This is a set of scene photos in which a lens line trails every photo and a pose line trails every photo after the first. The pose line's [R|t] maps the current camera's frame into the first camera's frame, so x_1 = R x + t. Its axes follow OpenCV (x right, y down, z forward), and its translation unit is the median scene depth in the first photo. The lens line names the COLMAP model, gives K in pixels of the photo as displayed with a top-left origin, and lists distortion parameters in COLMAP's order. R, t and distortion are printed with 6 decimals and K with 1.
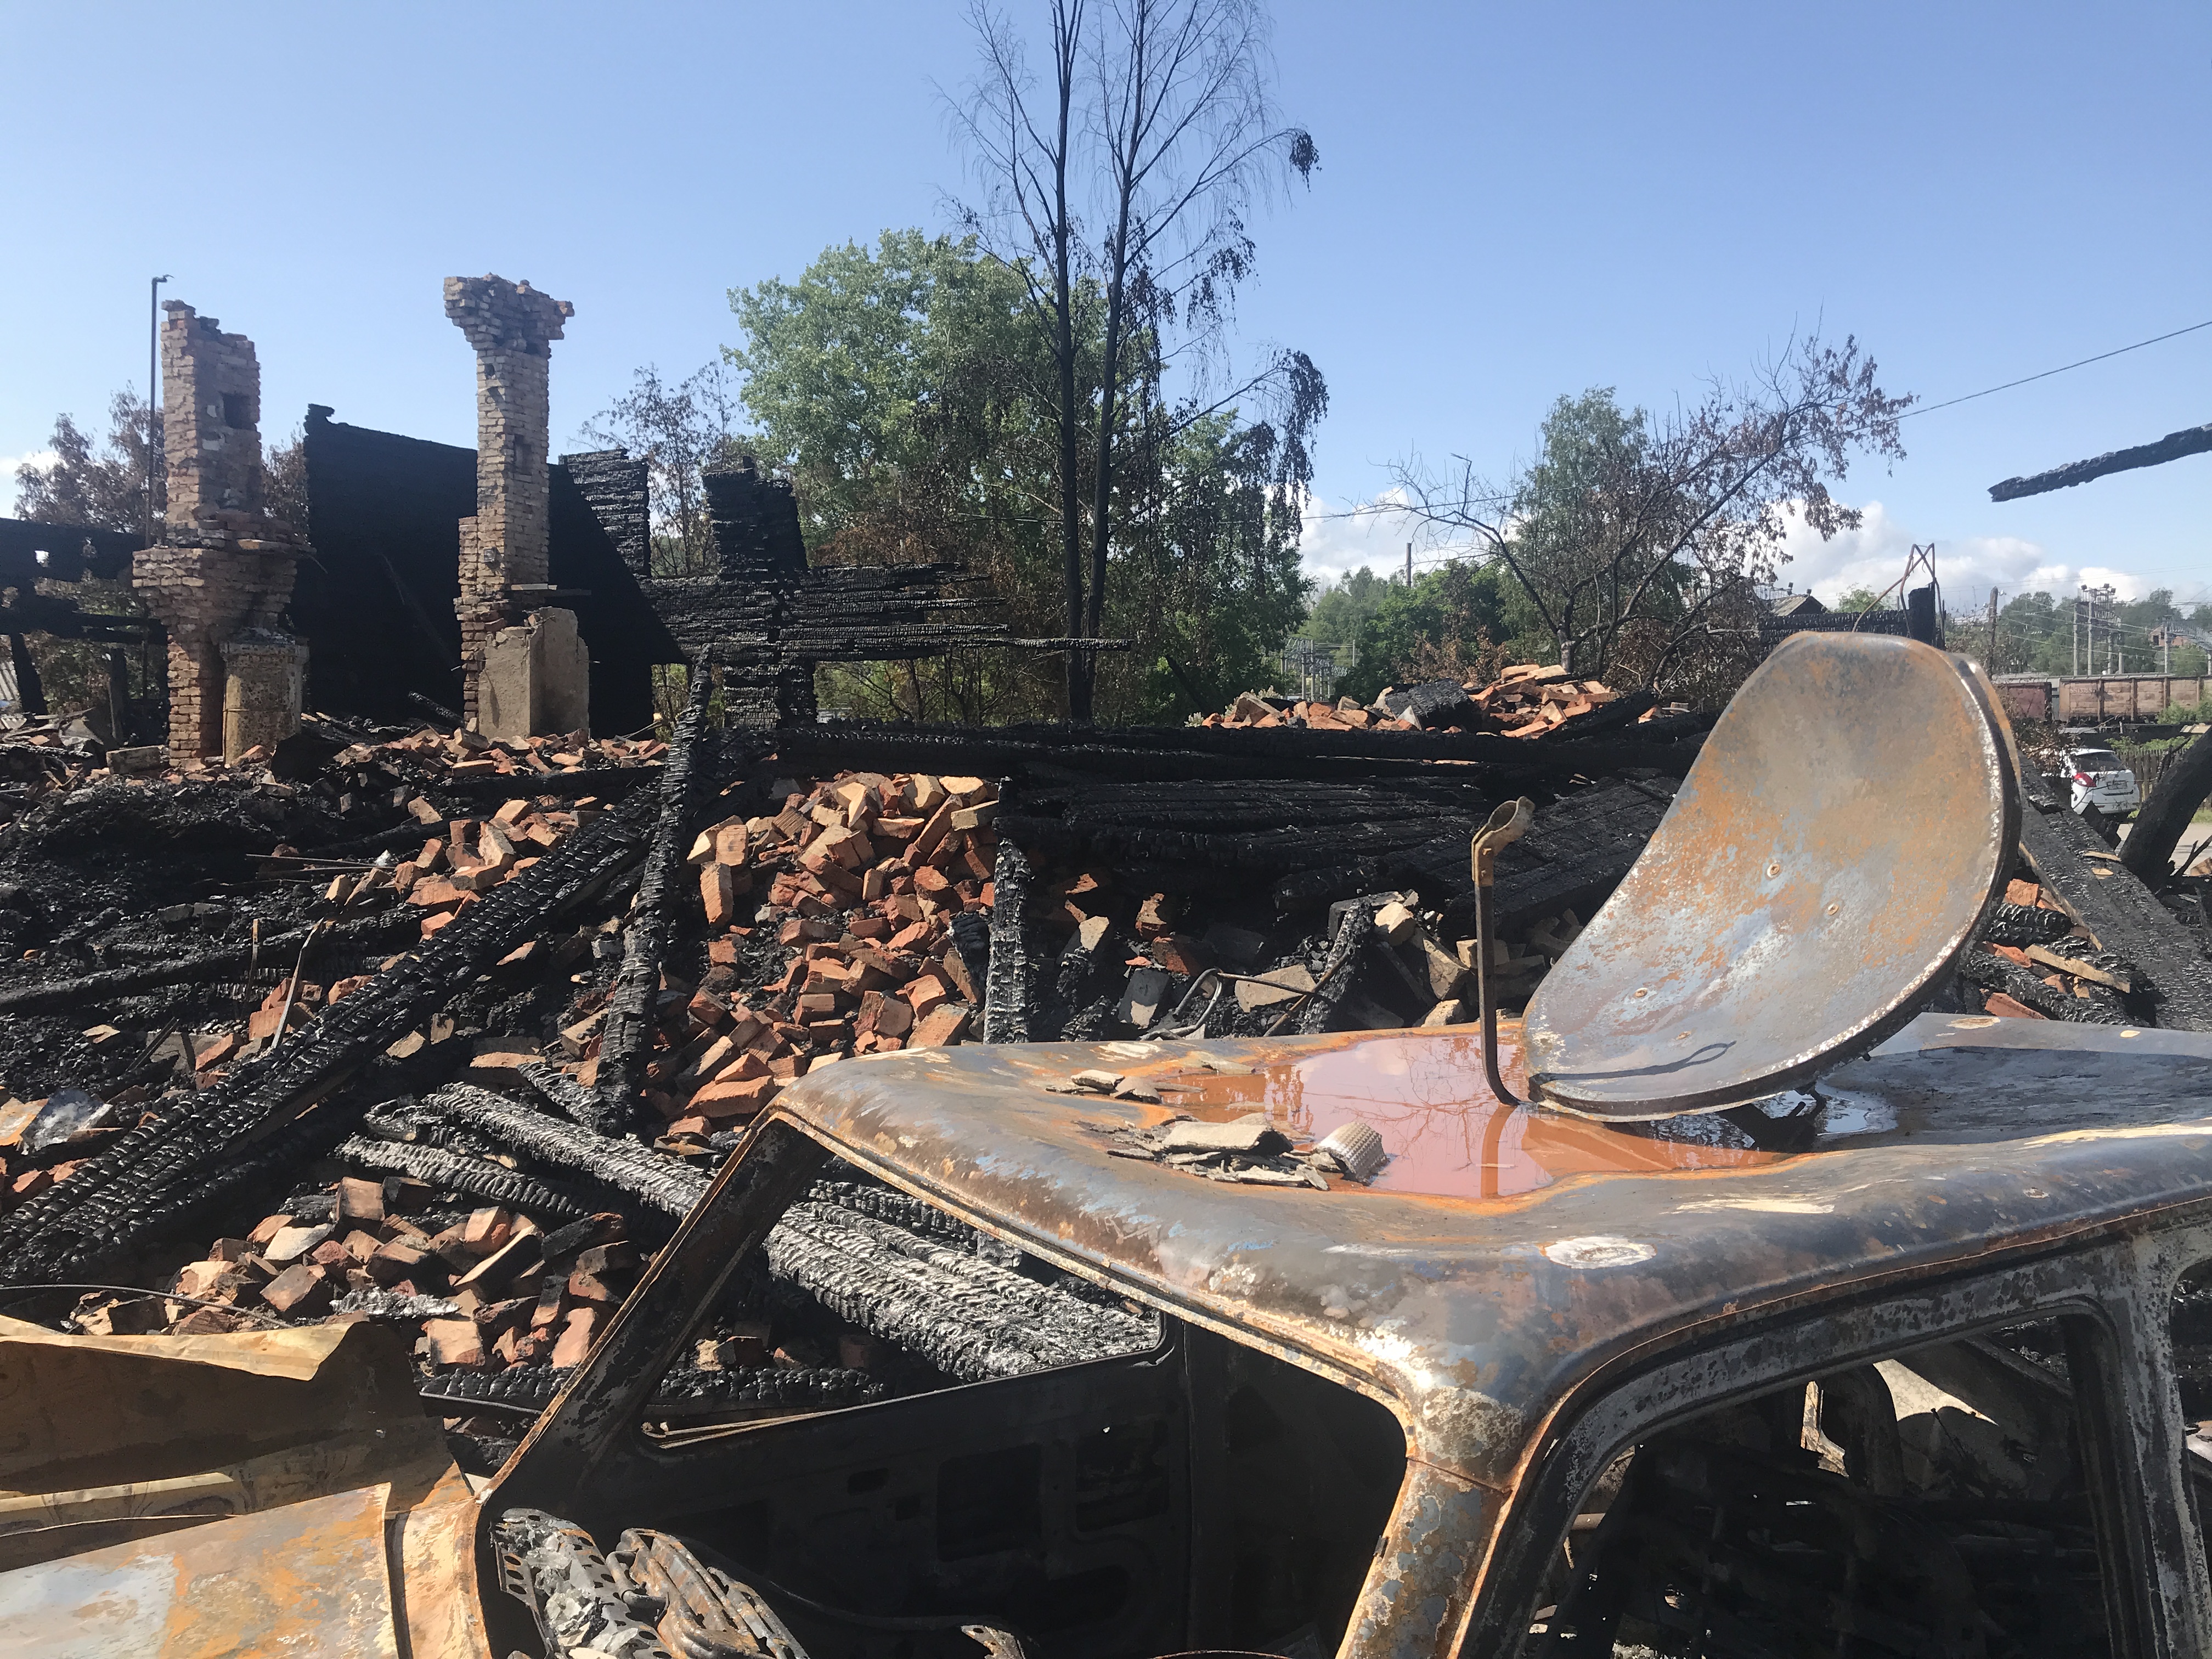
lens RADIAL K [[1999.1, 0, 1106.0], [0, 1999.1, 829.5], [0, 0, 1]] dist [0.072488, -0.164245]
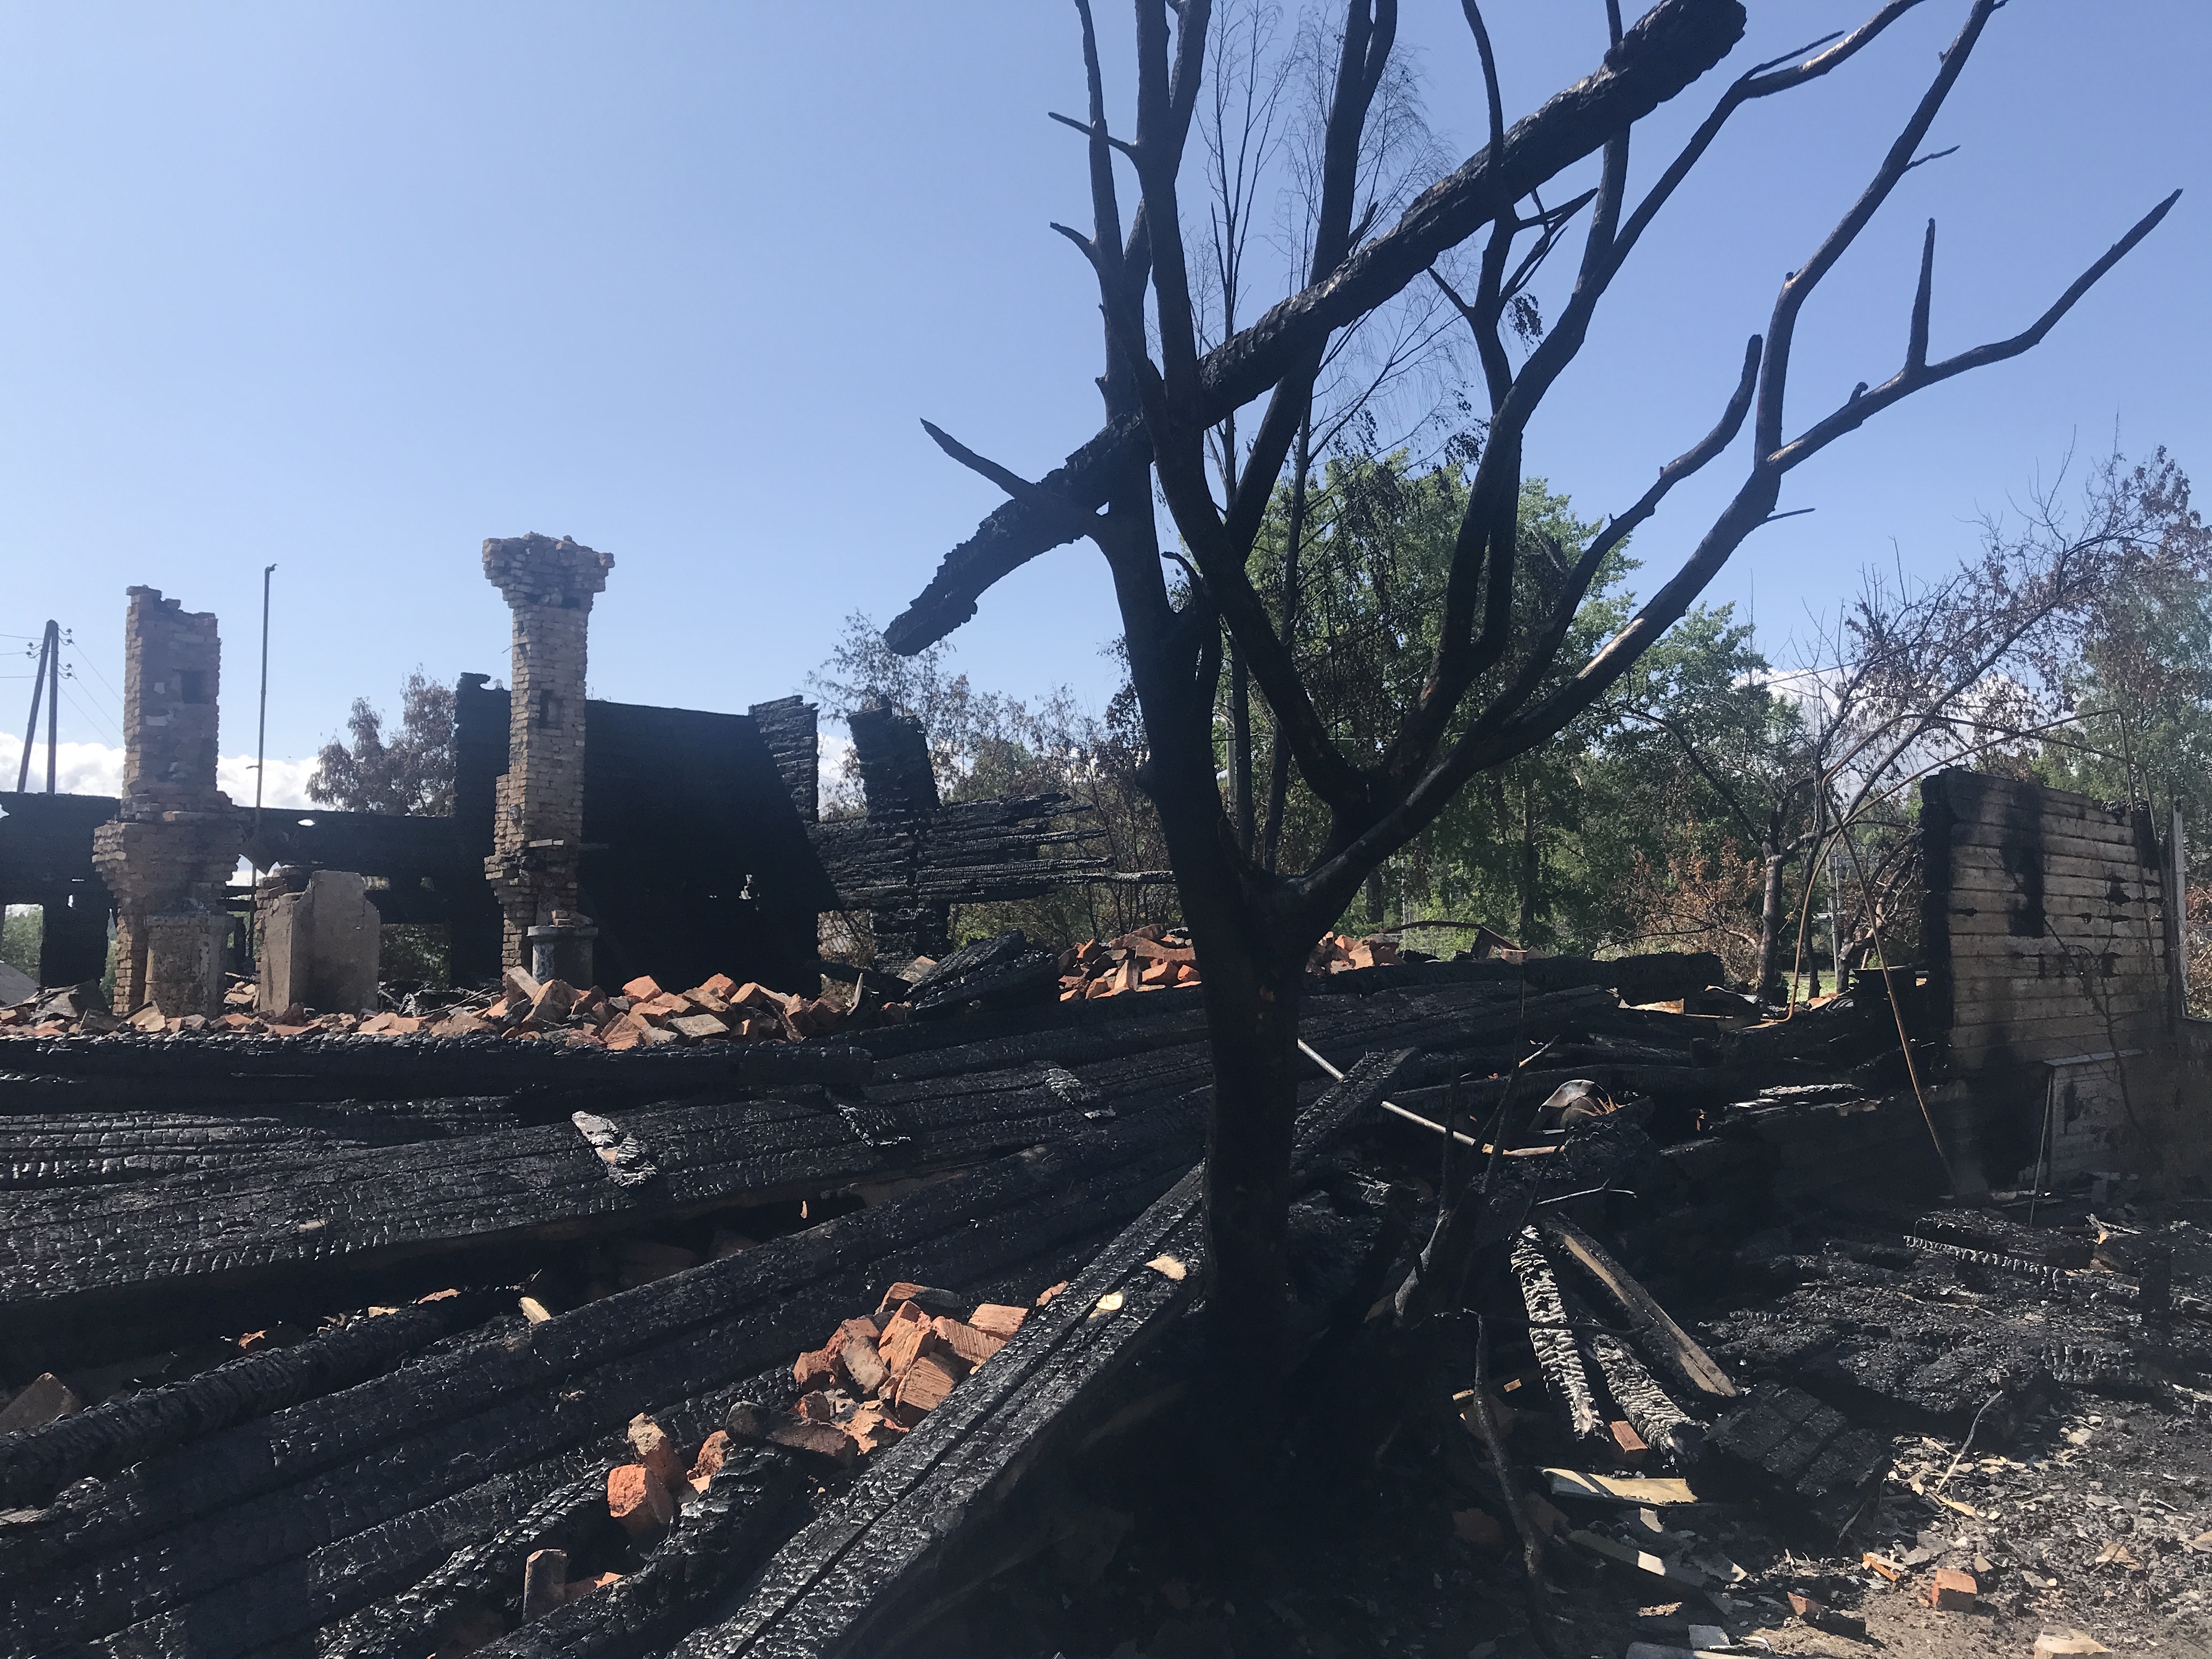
lens RADIAL K [[1999.1, 0, 1106.0], [0, 1999.1, 829.5], [0, 0, 1]] dist [0.072488, -0.164245]
pose [[0.942333, -0.045203, -0.331611, 0.283856], [0.007517, 0.993446, -0.114057, -0.013792], [0.334593, 0.104987, 0.936496, 0.175646]]
